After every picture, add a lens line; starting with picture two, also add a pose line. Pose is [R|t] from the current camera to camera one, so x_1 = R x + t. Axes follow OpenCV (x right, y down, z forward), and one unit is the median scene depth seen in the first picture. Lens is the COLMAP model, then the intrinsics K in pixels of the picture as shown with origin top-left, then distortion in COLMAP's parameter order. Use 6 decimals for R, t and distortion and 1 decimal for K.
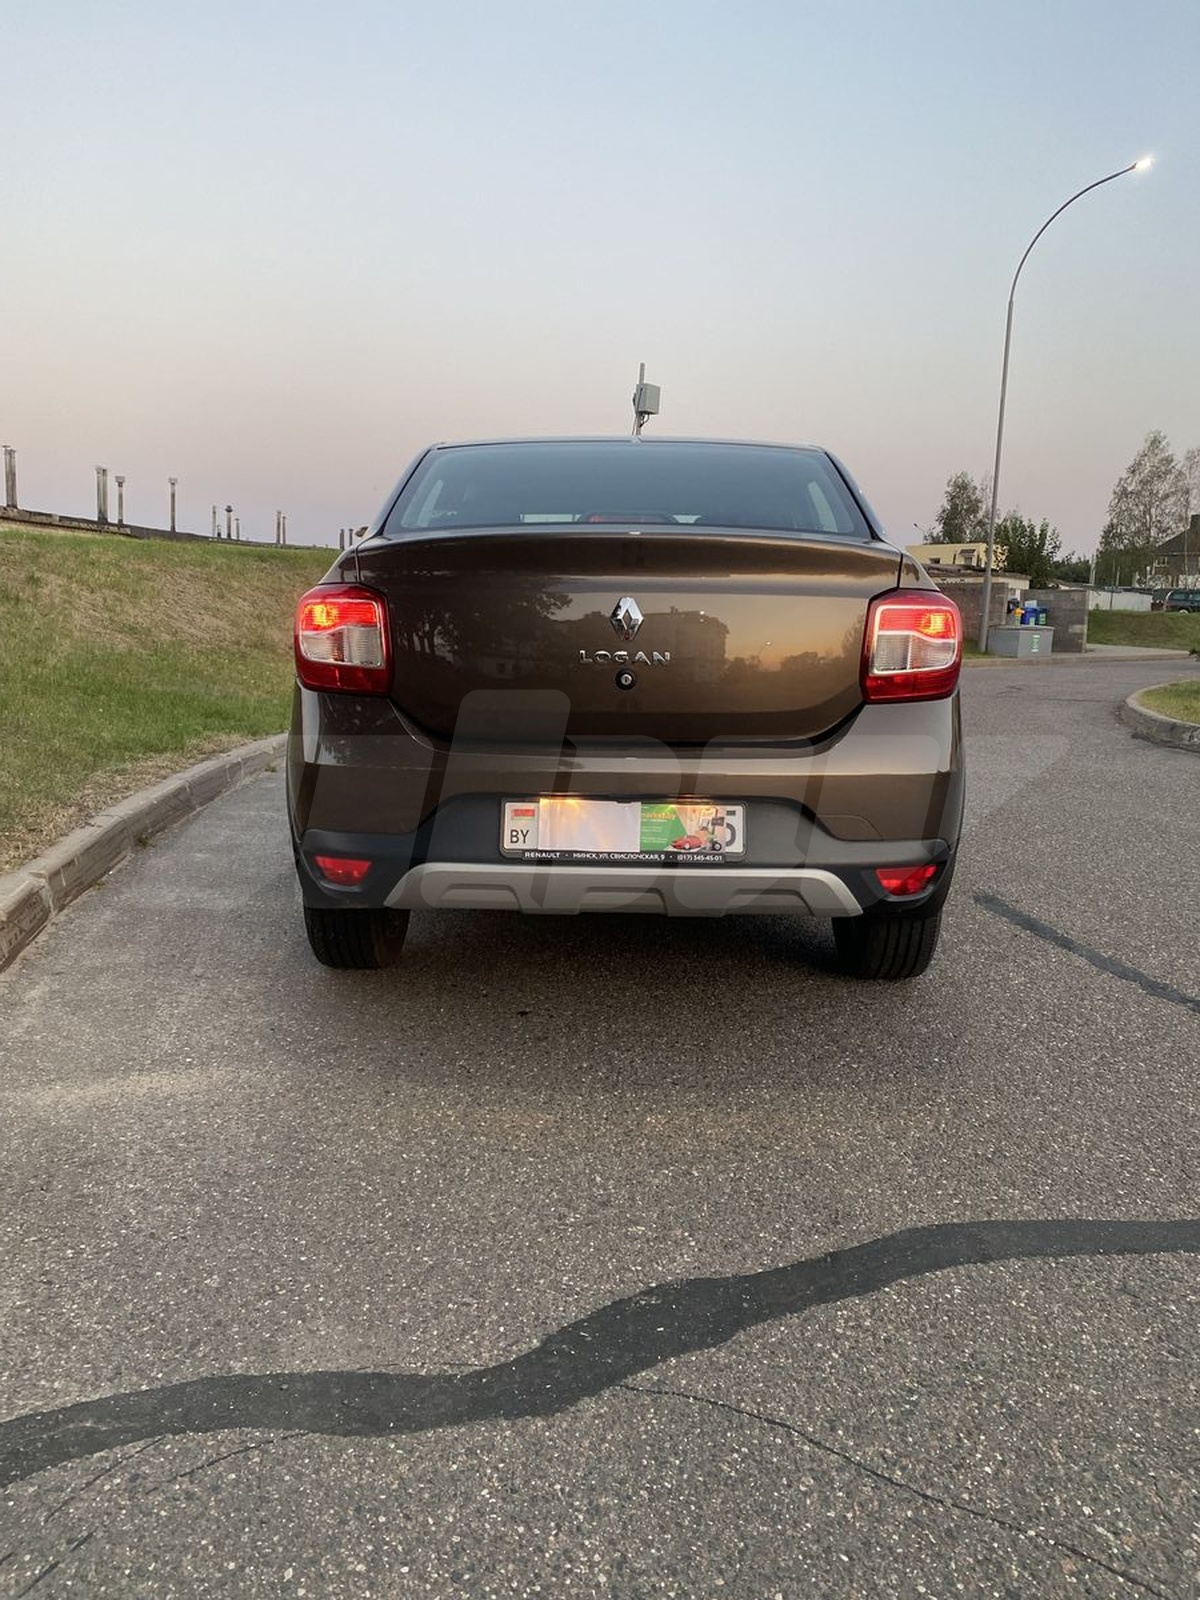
lens RADIAL K [[1192.7, 0, 600.0], [0, 1192.7, 800.0], [0, 0, 1]] dist [0.016224, -0.009363]
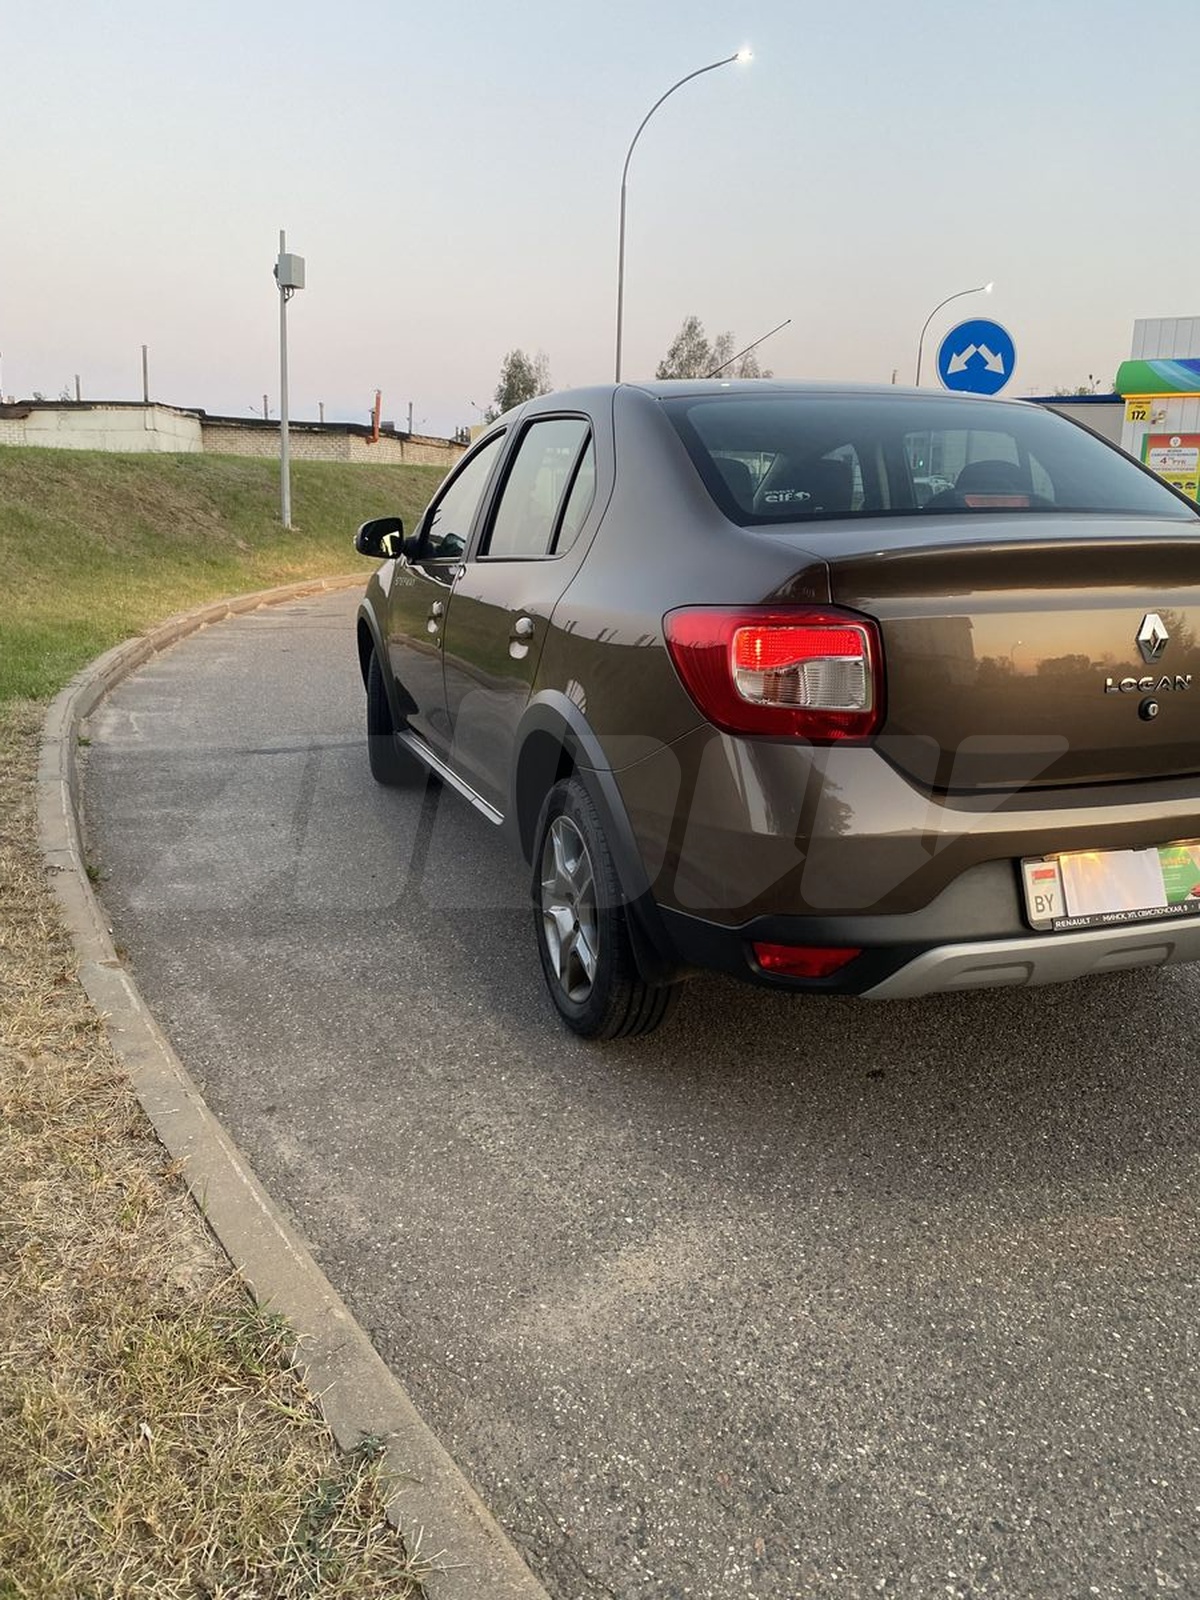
lens RADIAL K [[1192.7, 0, 600.0], [0, 1192.7, 800.0], [0, 0, 1]] dist [0.016224, -0.009363]
pose [[0.940845, -0.093626, 0.325644, -0.640558], [0.062409, 0.992507, 0.105044, -0.152870], [-0.333039, -0.078507, 0.939639, 0.311266]]
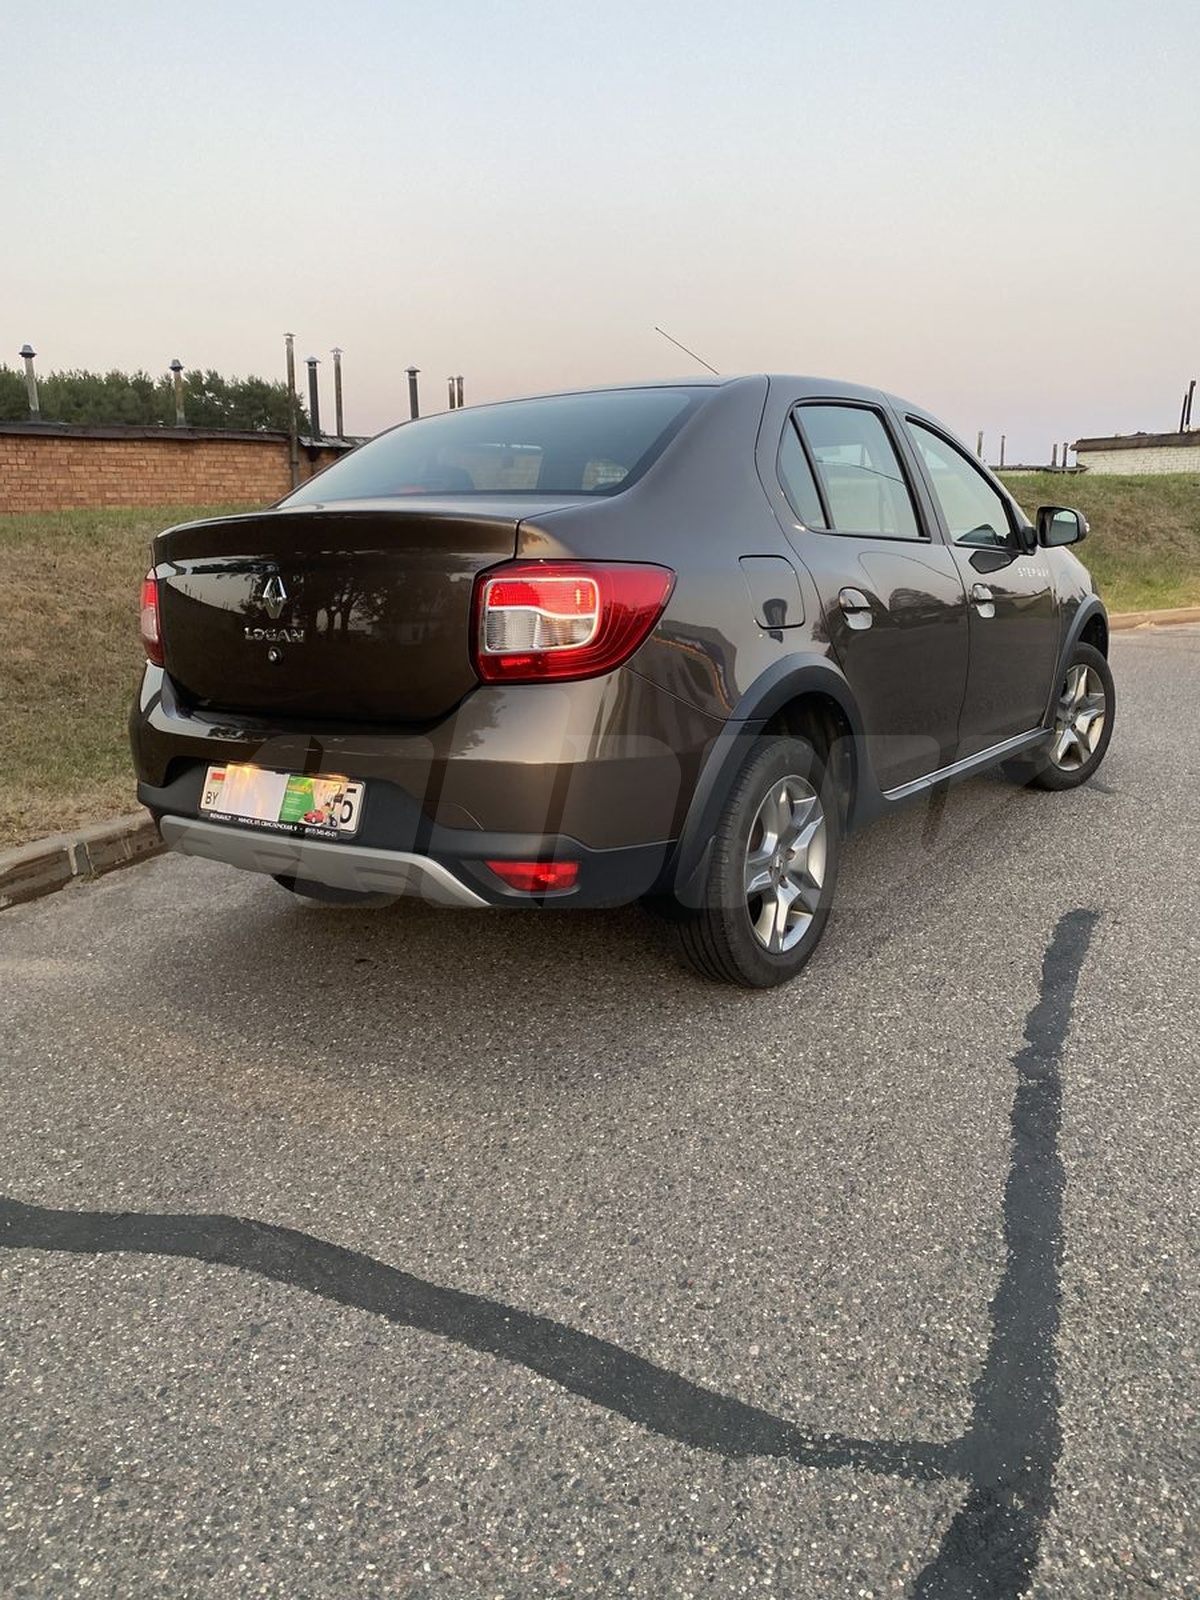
lens RADIAL K [[1192.7, 0, 600.0], [0, 1192.7, 800.0], [0, 0, 1]] dist [0.016224, -0.009363]
pose [[0.839235, 0.078063, -0.538137, 0.829035], [-0.060370, 0.996900, 0.050464, -0.044920], [0.540408, -0.009864, 0.841345, 0.269617]]
